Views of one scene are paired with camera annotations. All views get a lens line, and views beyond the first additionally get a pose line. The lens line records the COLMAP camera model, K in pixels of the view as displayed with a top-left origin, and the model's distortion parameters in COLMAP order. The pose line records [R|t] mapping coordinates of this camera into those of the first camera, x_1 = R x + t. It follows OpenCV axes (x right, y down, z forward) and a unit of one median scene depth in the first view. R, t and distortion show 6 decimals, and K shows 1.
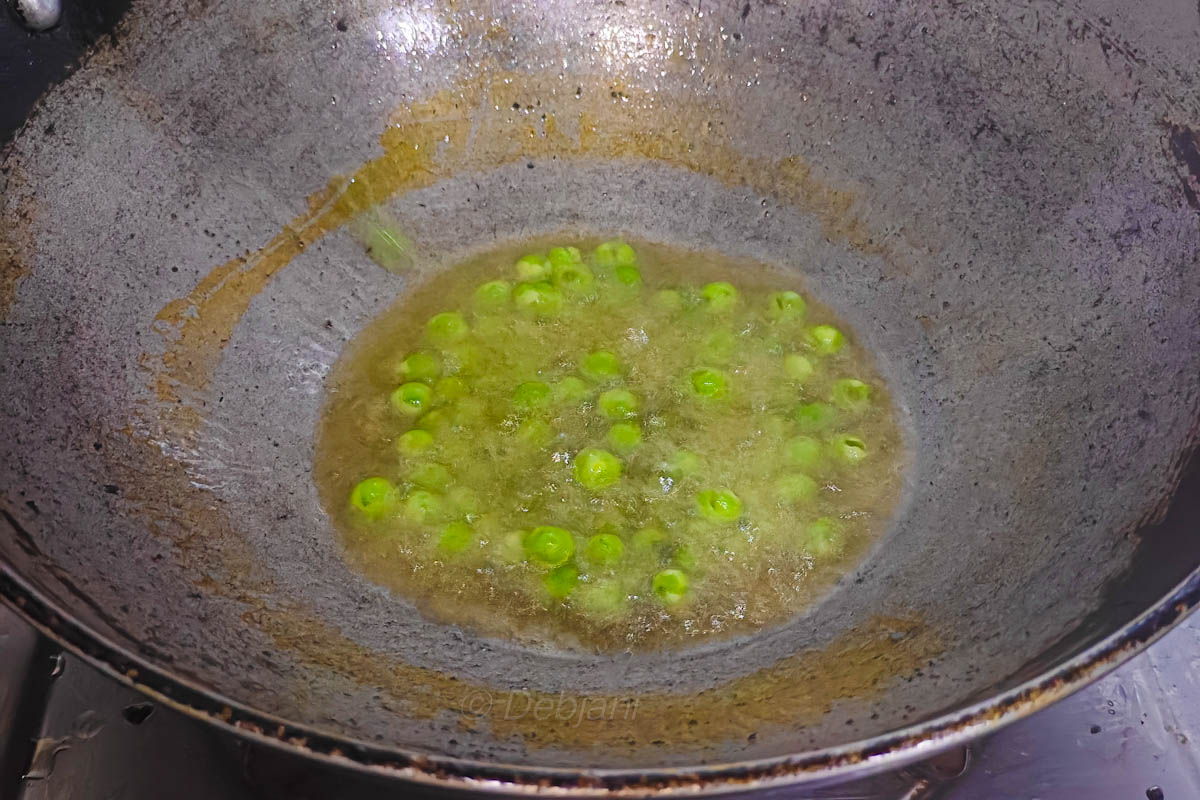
lens RADIAL K [[1814.5, 0, 599.6], [0, 1814.5, 401.4], [0, 0, 1]] dist [-0.001653, 0.000000]
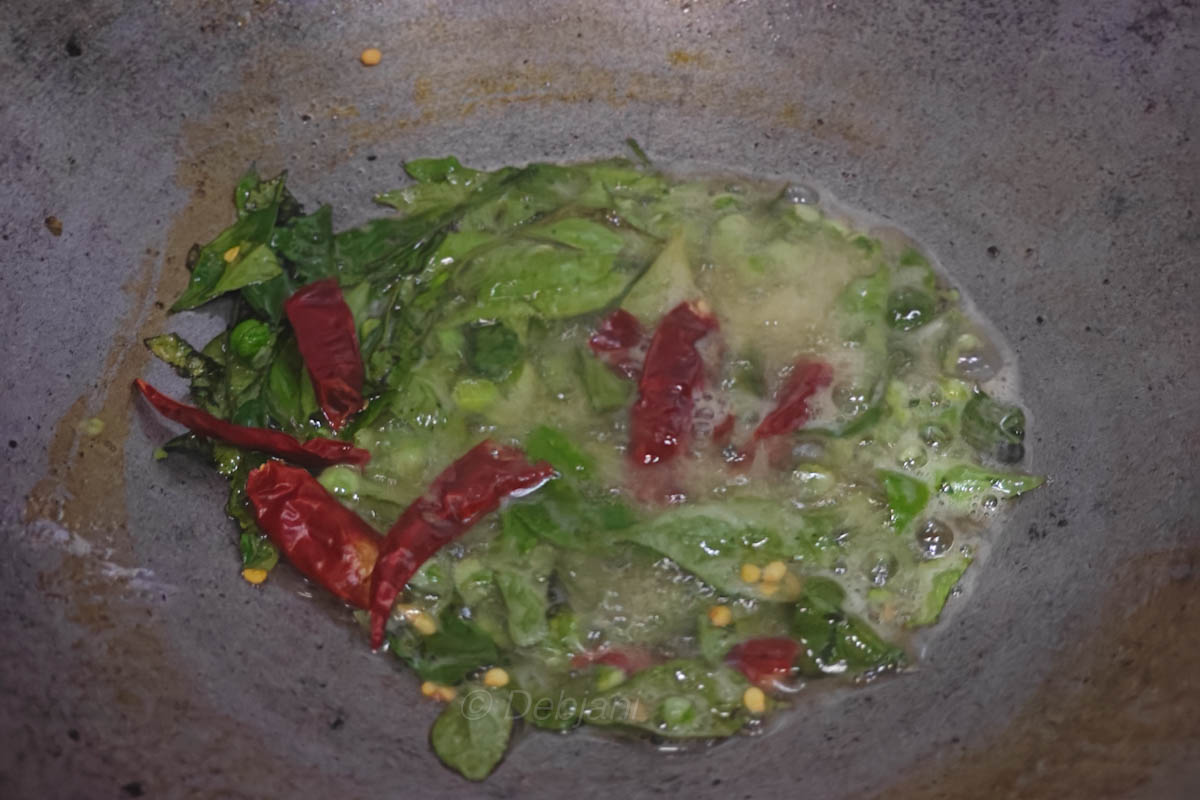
lens RADIAL K [[1814.5, 0, 605.4], [0, 1814.5, 404.7], [0, 0, 1]] dist [-0.001653, 0.000000]
pose [[0.901993, -0.329674, 0.278788, -0.208226], [0.315679, 0.944092, 0.095065, -0.077674], [-0.294542, 0.002259, 0.955636, 0.257064]]
